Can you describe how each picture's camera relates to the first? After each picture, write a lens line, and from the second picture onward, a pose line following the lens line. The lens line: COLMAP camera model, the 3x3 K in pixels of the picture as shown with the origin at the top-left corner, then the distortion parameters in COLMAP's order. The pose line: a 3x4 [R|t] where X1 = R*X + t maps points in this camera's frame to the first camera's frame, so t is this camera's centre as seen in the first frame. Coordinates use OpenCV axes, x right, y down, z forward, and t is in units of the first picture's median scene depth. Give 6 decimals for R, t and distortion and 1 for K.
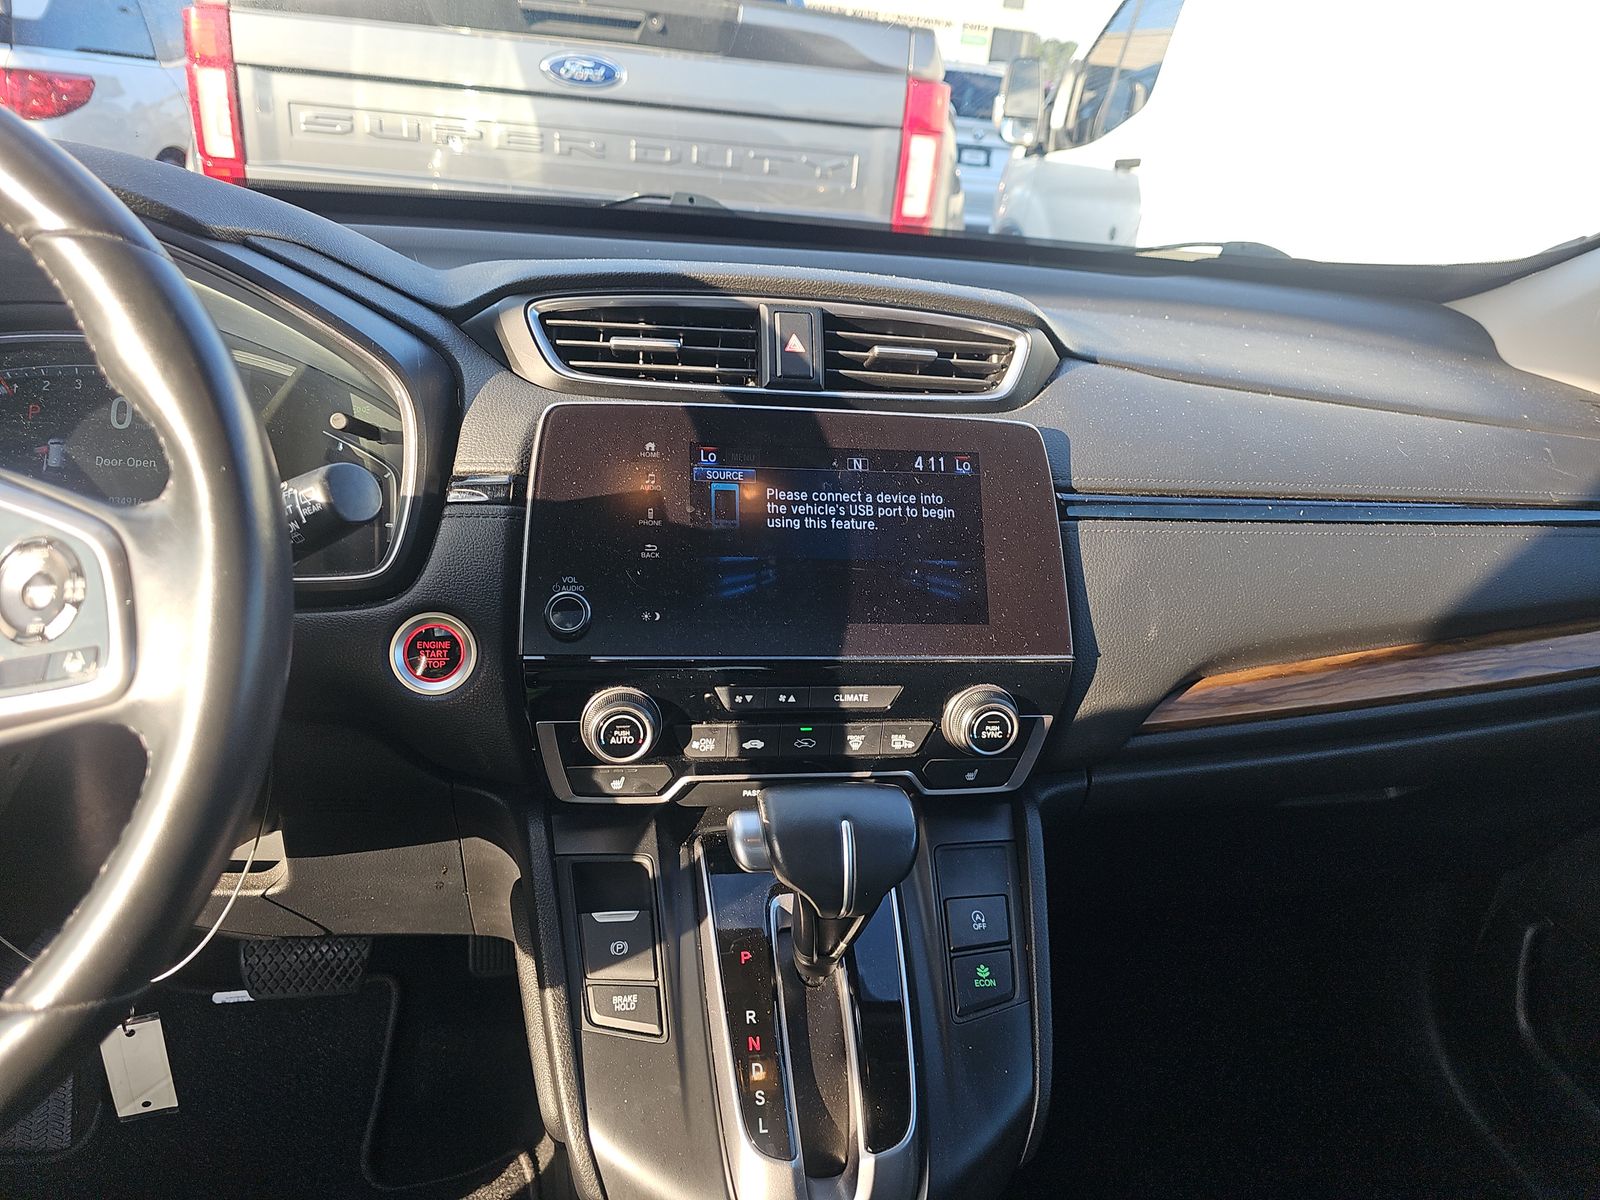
lens RADIAL K [[1091.6, 0, 790.8], [0, 1091.6, 599.1], [0, 0, 1]] dist [0.047047, -0.036013]
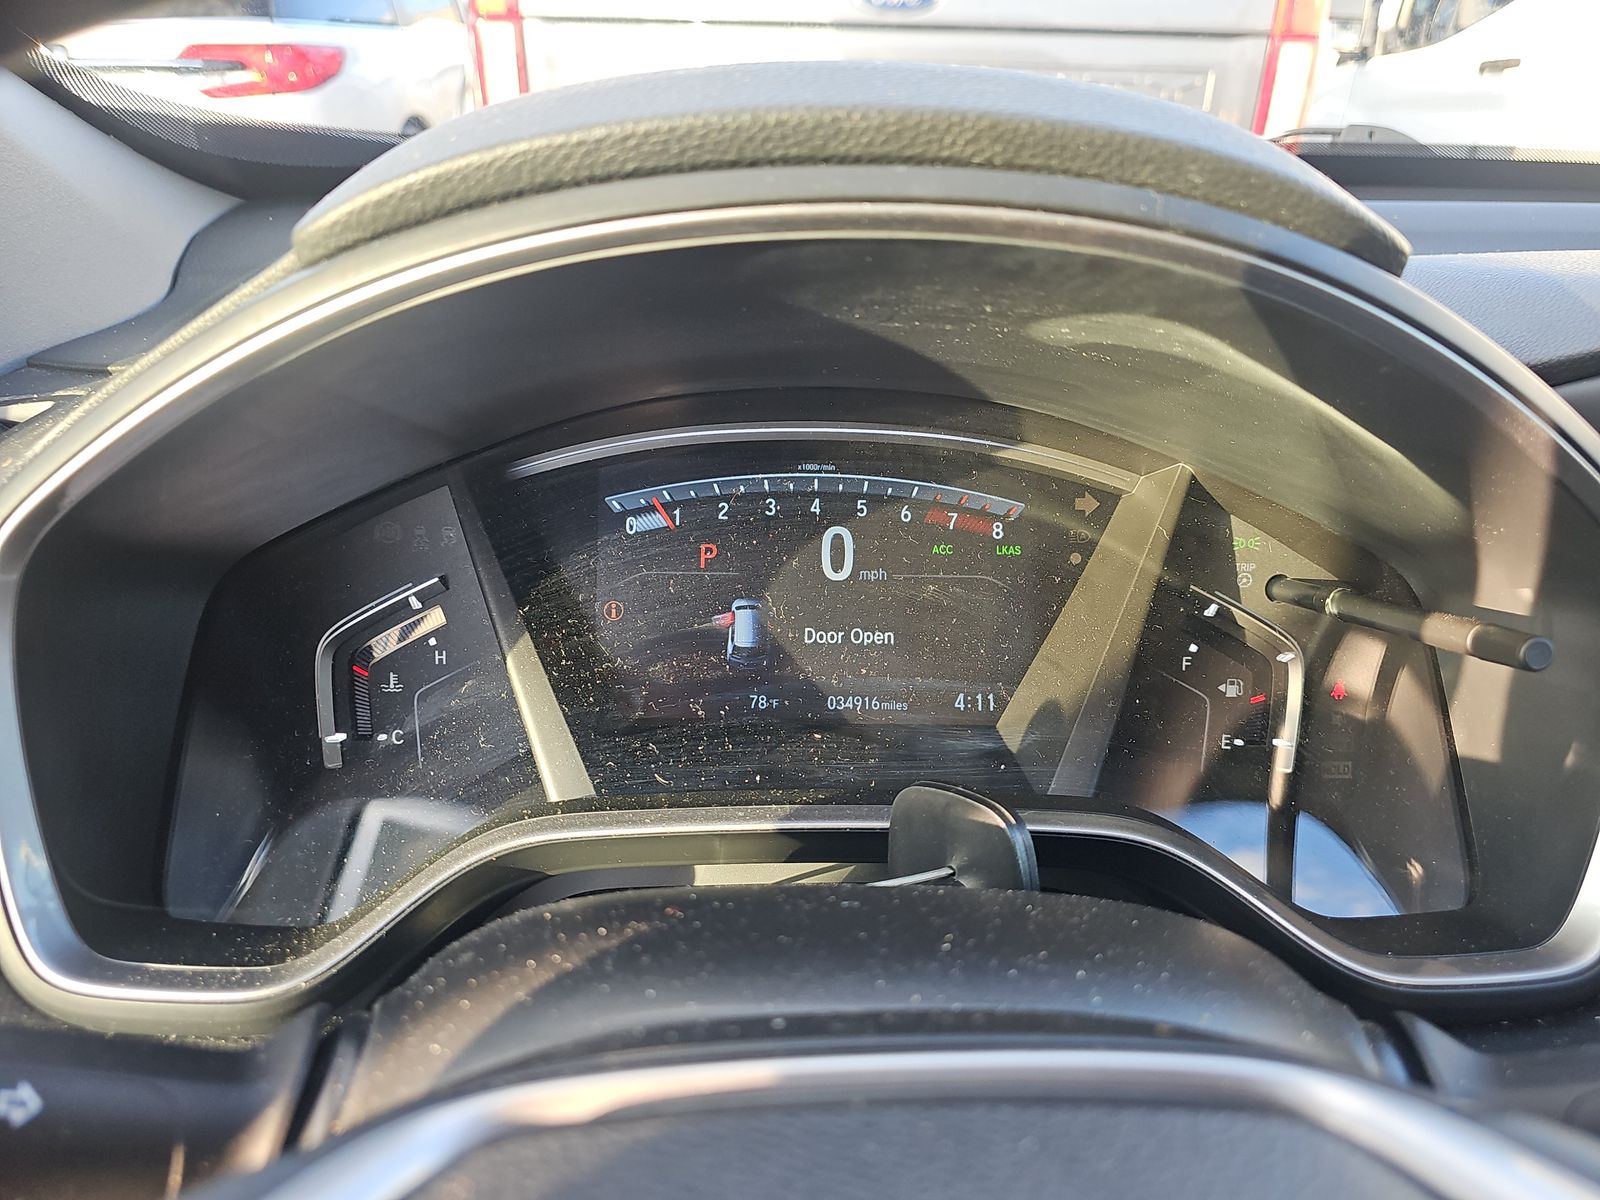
lens RADIAL K [[1091.6, 0, 792.5], [0, 1091.6, 609.7], [0, 0, 1]] dist [0.047047, -0.036013]
pose [[0.987726, 0.011645, -0.155760, -0.575270], [-0.002961, 0.998434, 0.055867, -0.182983], [0.156166, -0.054720, 0.986214, 0.432884]]
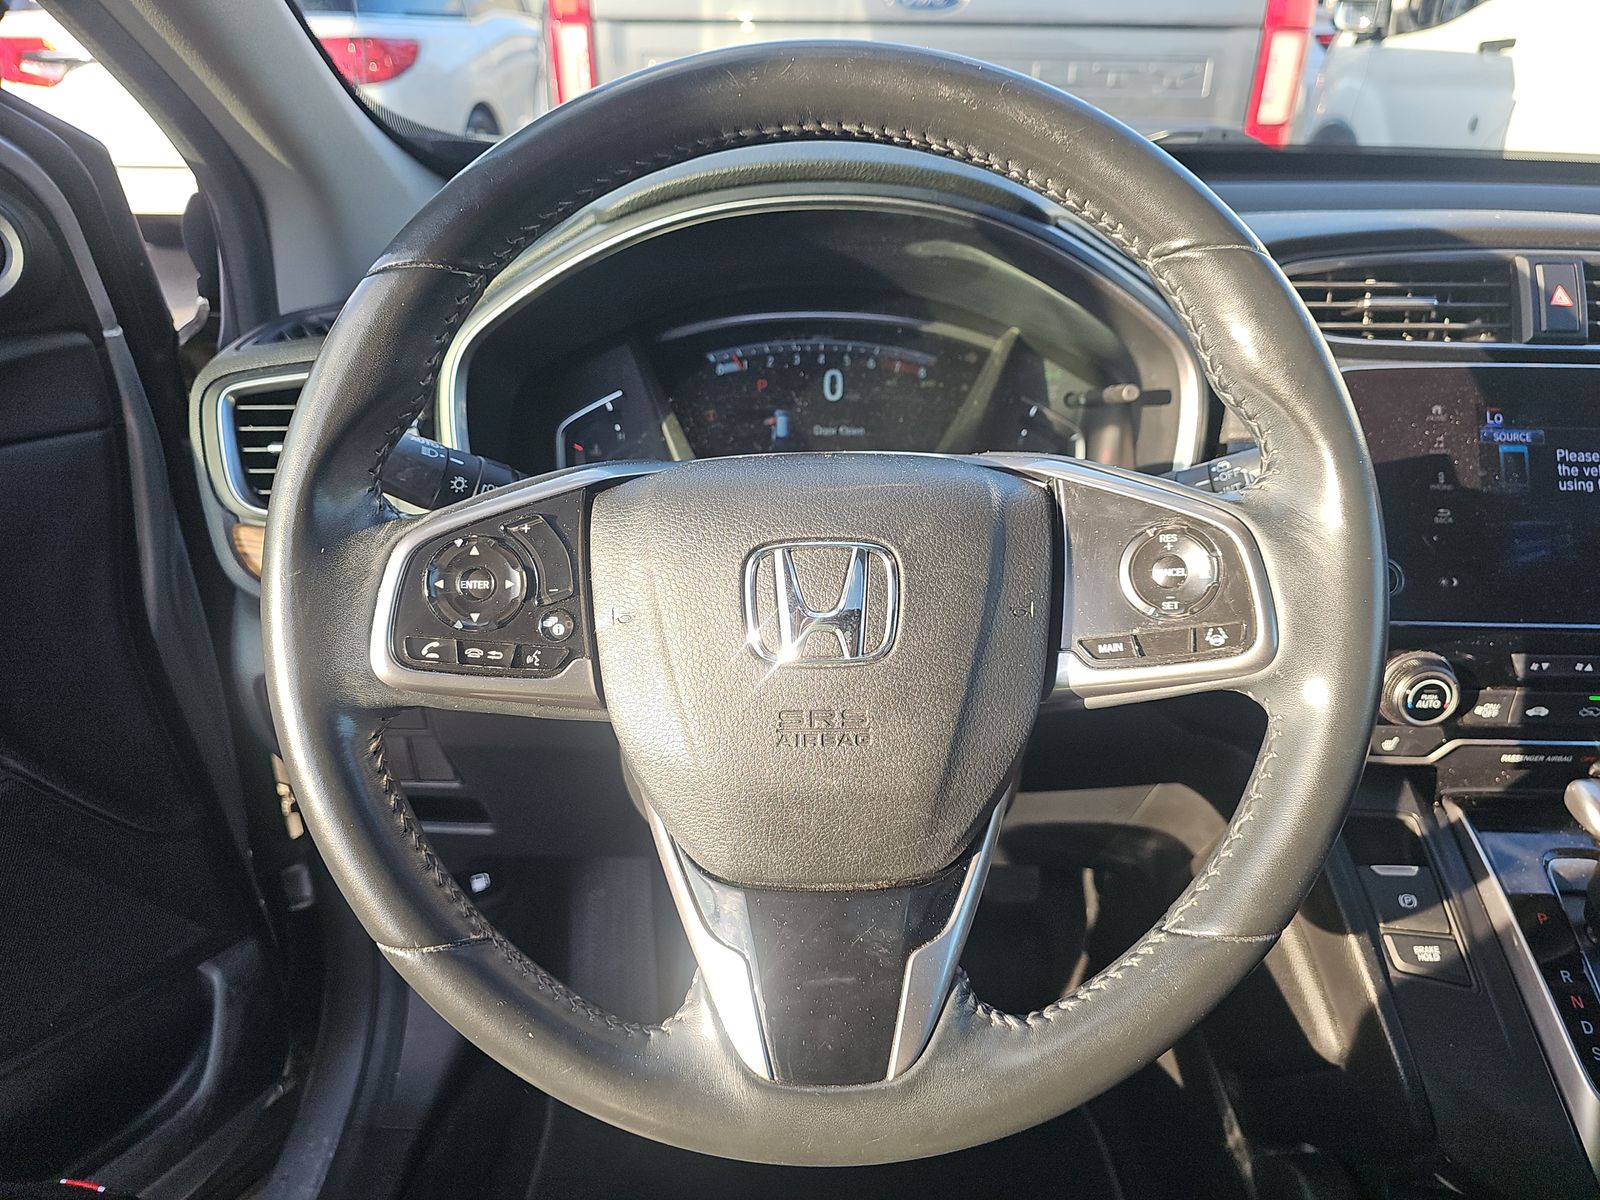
lens RADIAL K [[1091.6, 0, 799.2], [0, 1091.6, 600.1], [0, 0, 1]] dist [0.047047, -0.036013]
pose [[0.981596, 0.018142, -0.190108, -0.458613], [-0.005428, 0.997726, 0.067187, -0.028641], [0.190894, -0.064918, 0.979462, -0.096388]]
